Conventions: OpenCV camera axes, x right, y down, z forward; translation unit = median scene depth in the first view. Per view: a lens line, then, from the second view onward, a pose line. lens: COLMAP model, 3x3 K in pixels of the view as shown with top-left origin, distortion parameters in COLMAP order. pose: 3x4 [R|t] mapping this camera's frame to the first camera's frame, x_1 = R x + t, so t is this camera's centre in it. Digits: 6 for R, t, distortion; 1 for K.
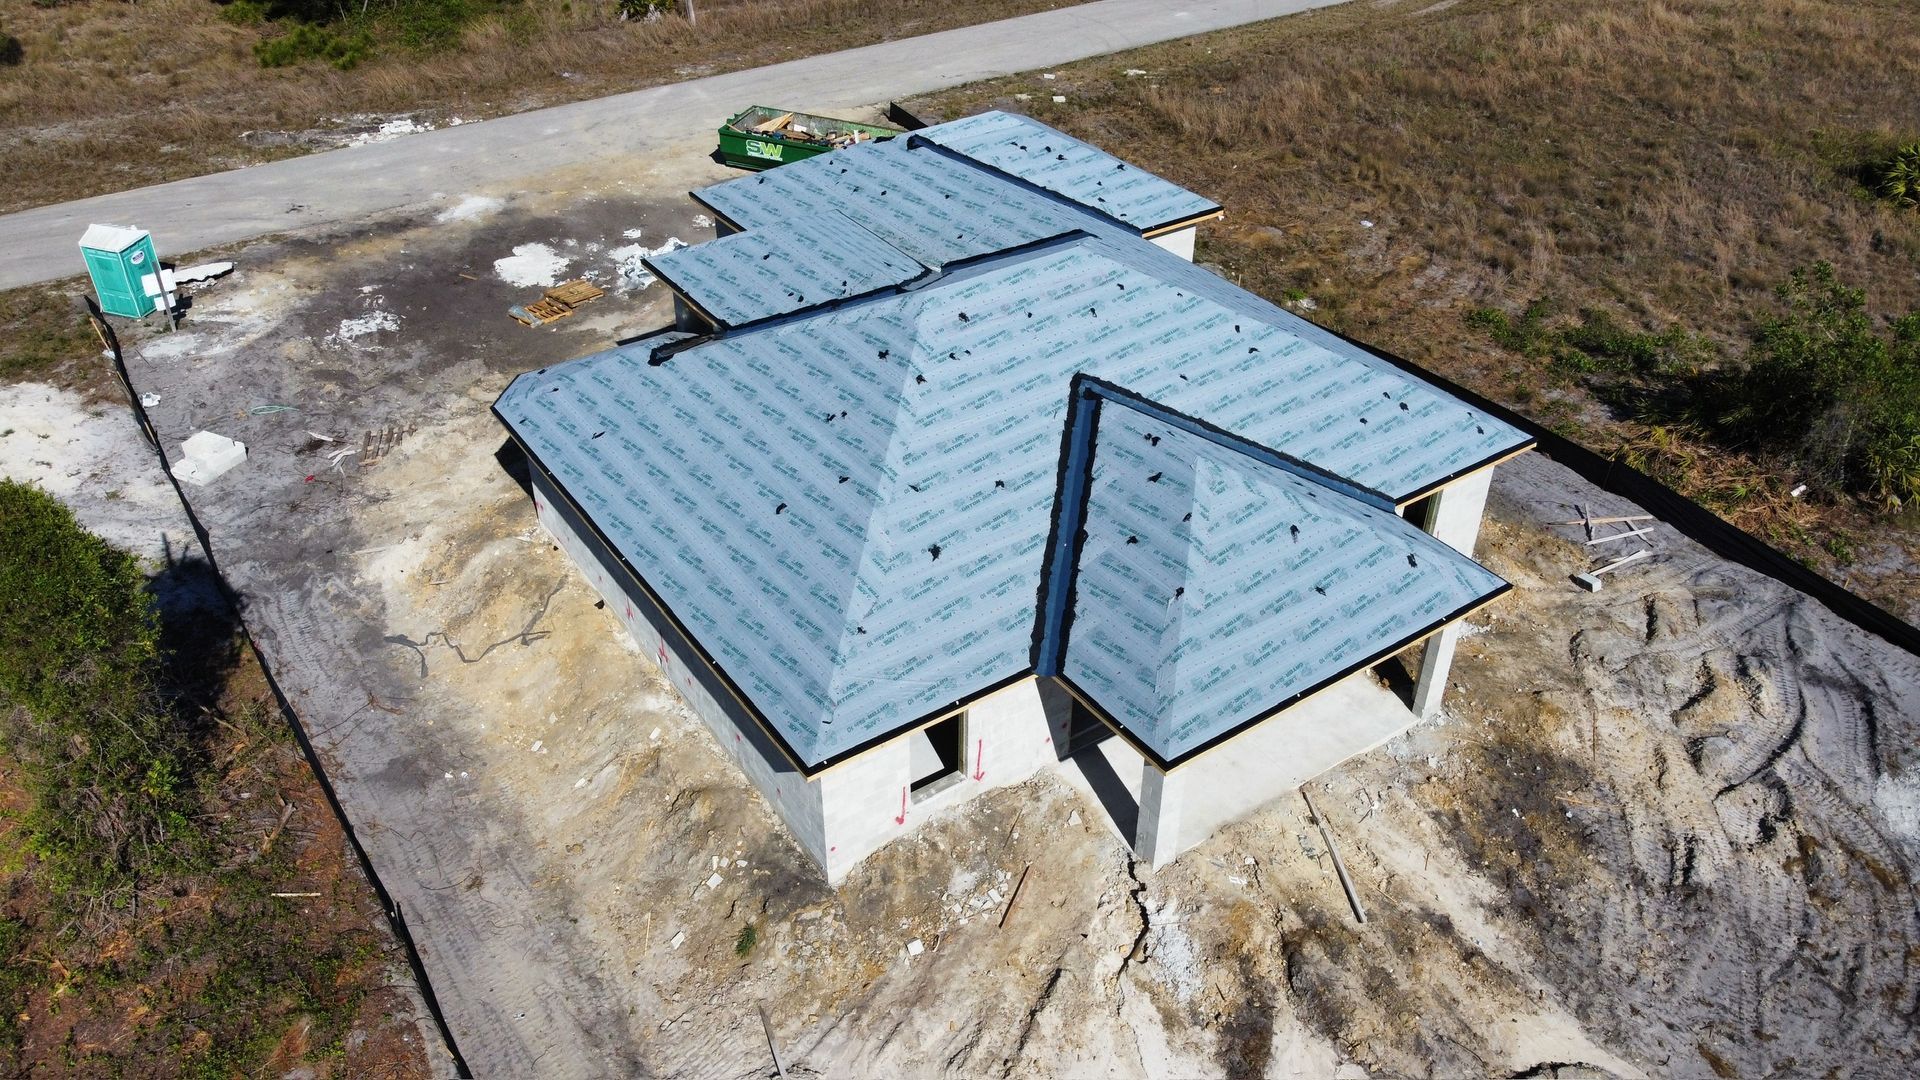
lens RADIAL K [[1463.4, 0, 947.4], [0, 1463.4, 542.8], [0, 0, 1]] dist [0.003775, -0.008723]
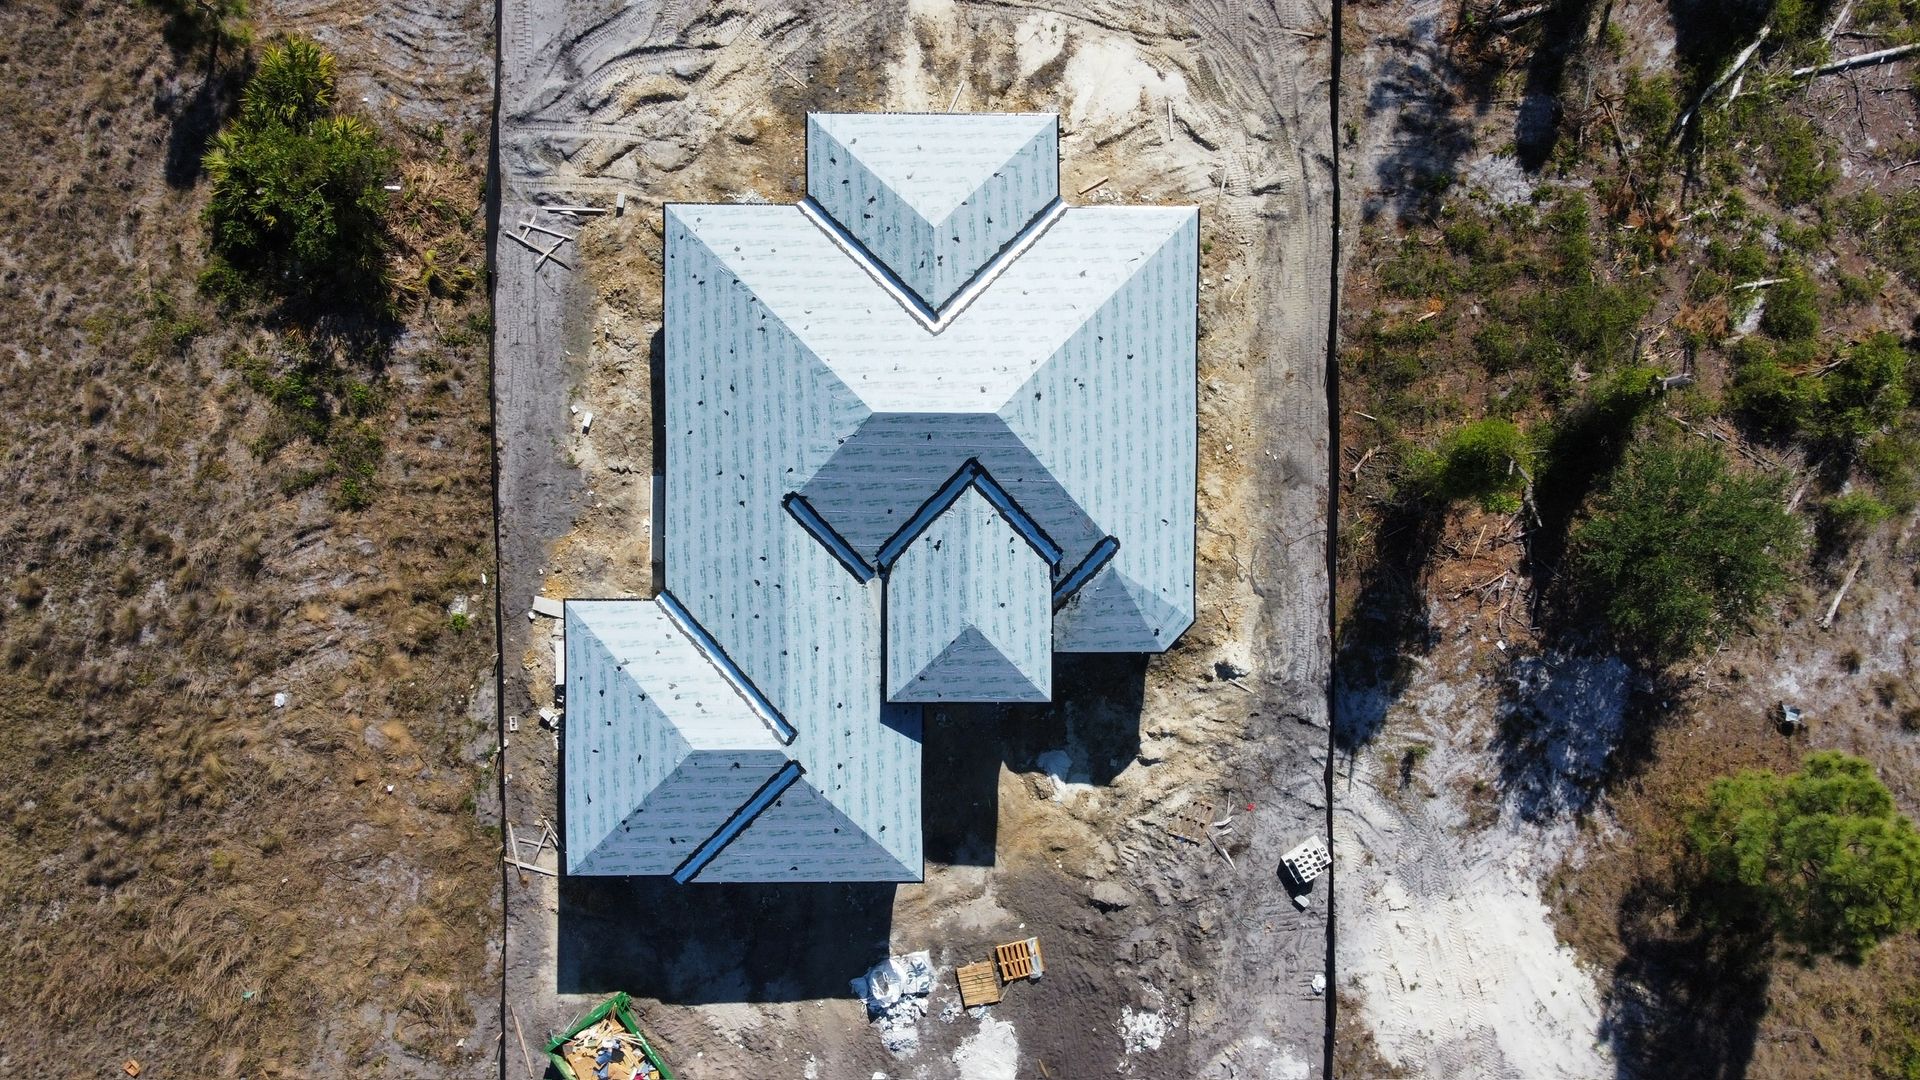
lens RADIAL K [[1463.4, 0, 947.4], [0, 1463.4, 542.8], [0, 0, 1]] dist [0.003775, -0.008723]
pose [[-0.822290, -0.567182, -0.046296, 0.023134], [0.297149, -0.497333, 0.815084, -1.540465], [-0.485326, 0.656479, 0.577490, 0.205303]]
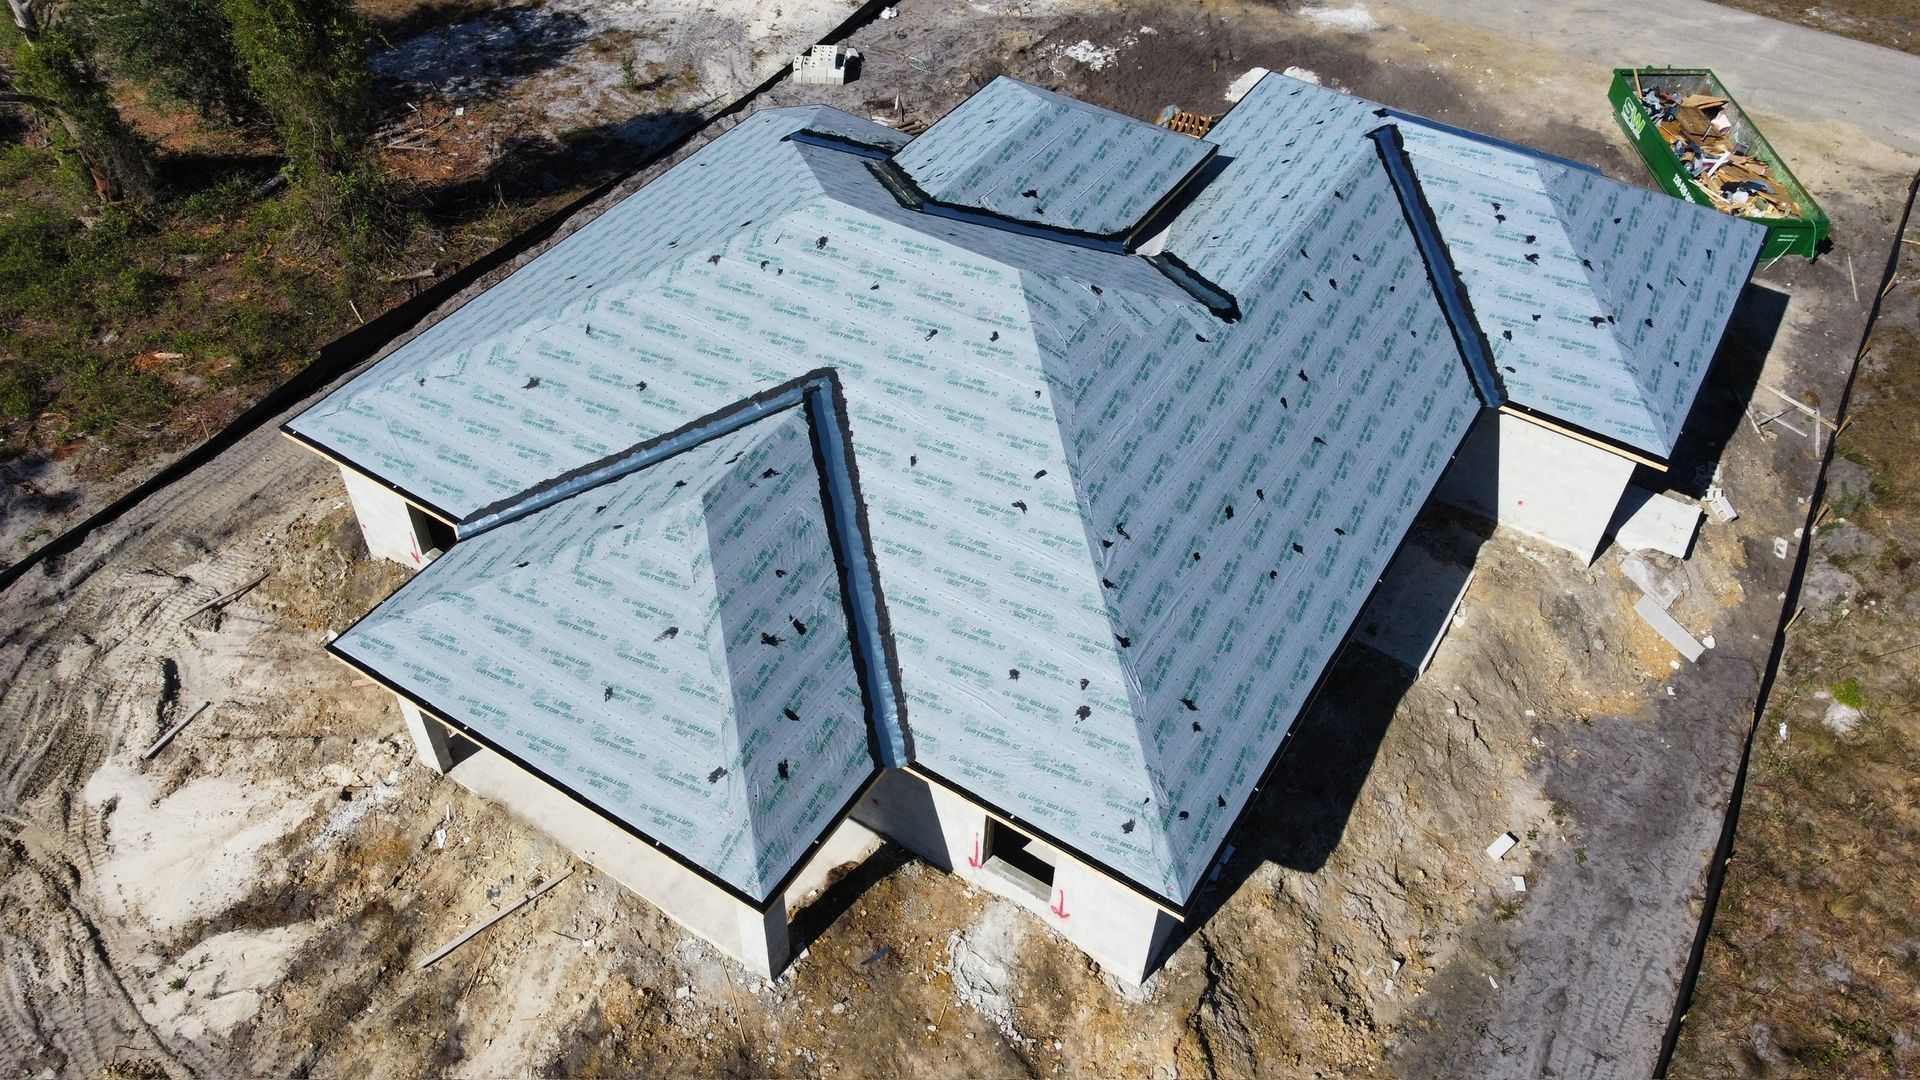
lens RADIAL K [[1463.4, 0, 947.4], [0, 1463.4, 542.8], [0, 0, 1]] dist [0.003775, -0.008723]
pose [[0.392849, 0.656776, -0.643673, 0.713719], [-0.550162, 0.728723, 0.407780, -0.417366], [0.736879, 0.193929, 0.647611, 0.522740]]
